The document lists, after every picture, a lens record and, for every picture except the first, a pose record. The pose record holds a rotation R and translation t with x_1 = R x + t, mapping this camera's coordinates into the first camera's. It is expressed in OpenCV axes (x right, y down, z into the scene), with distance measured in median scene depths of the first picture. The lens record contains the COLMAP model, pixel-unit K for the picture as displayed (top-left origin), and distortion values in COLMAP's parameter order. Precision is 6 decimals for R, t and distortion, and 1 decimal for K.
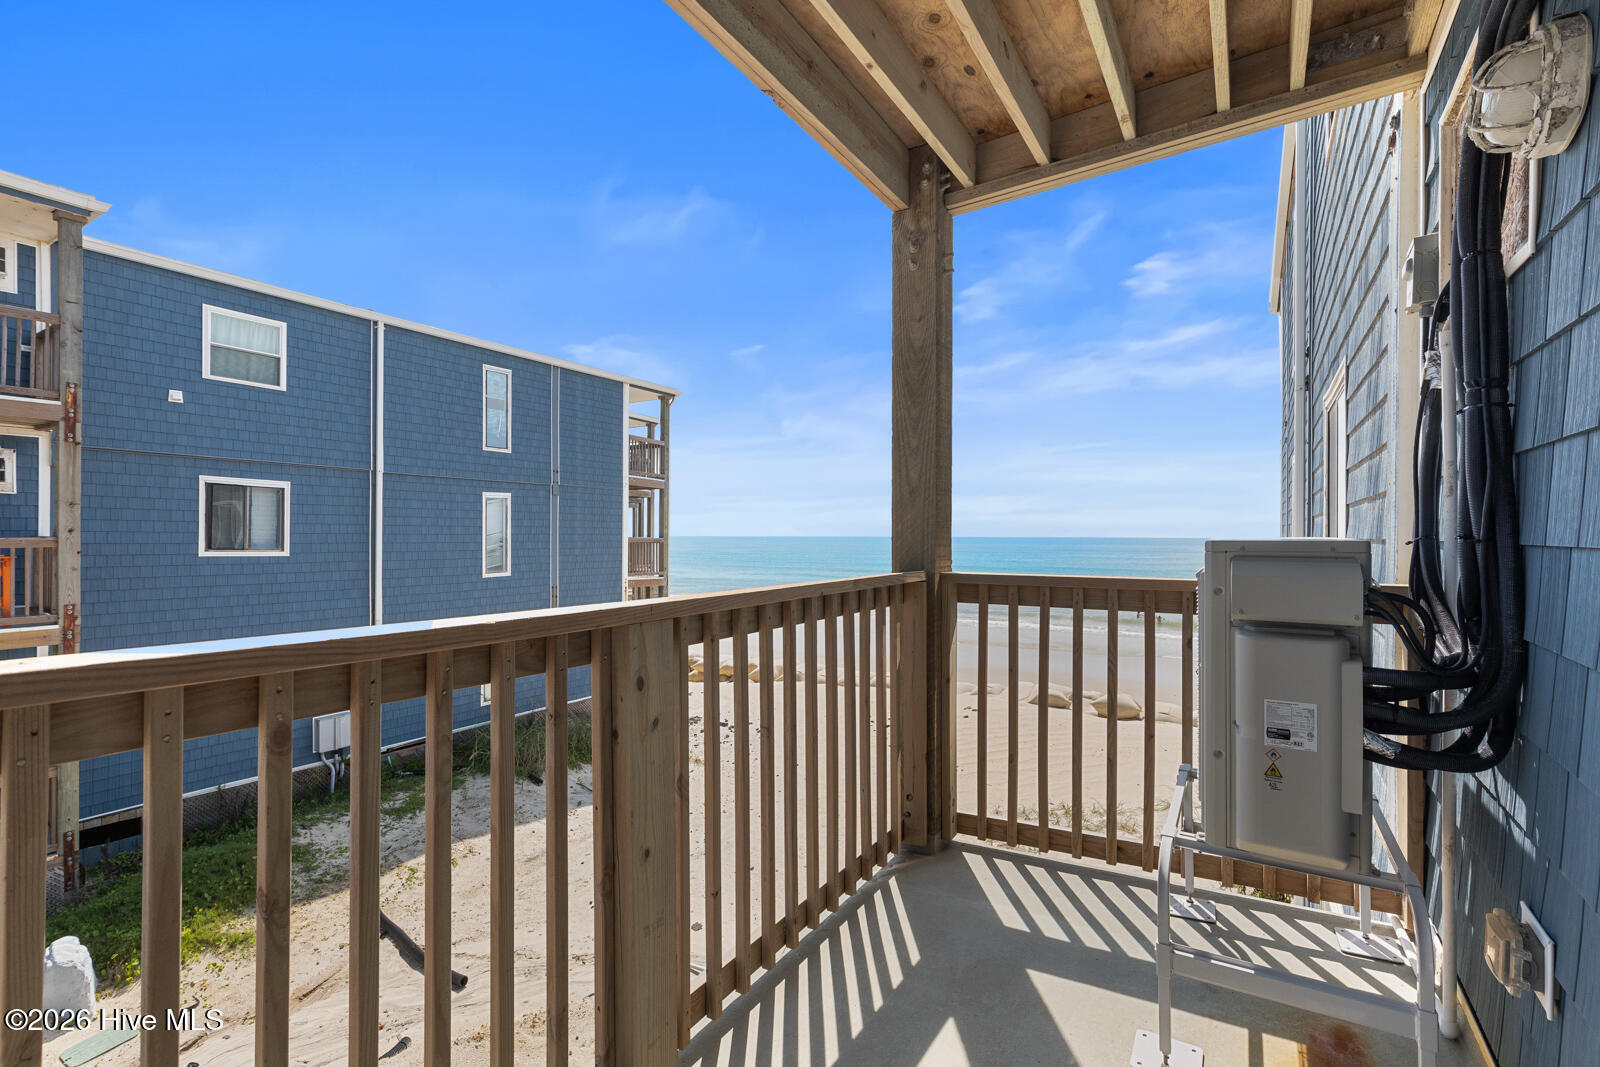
lens RADIAL K [[714.8, 0, 842.9], [0, 714.8, 535.4], [0, 0, 1]] dist [0.010298, -0.001500]
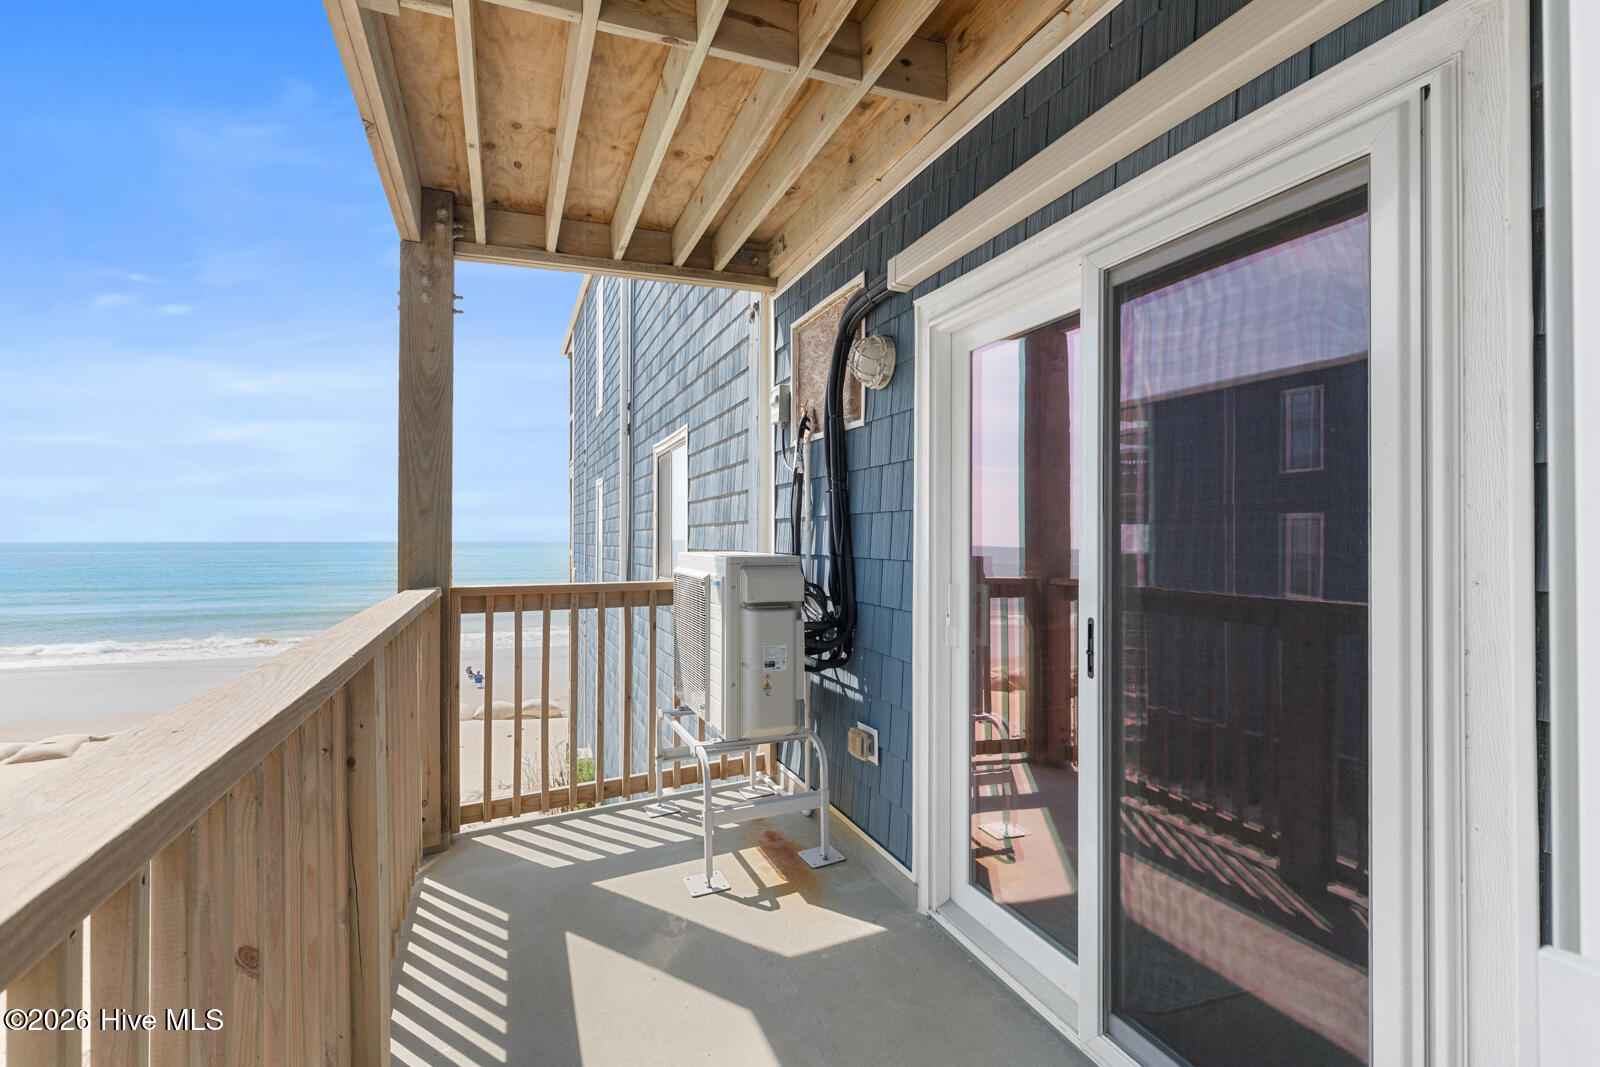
lens RADIAL K [[714.8, 0, 789.7], [0, 714.8, 530.6], [0, 0, 1]] dist [0.010298, -0.001500]
pose [[0.604752, 0.005458, 0.796395, -0.514751], [0.002963, 0.999954, -0.009102, -0.027587], [-0.796408, 0.007864, 0.604708, -0.080348]]
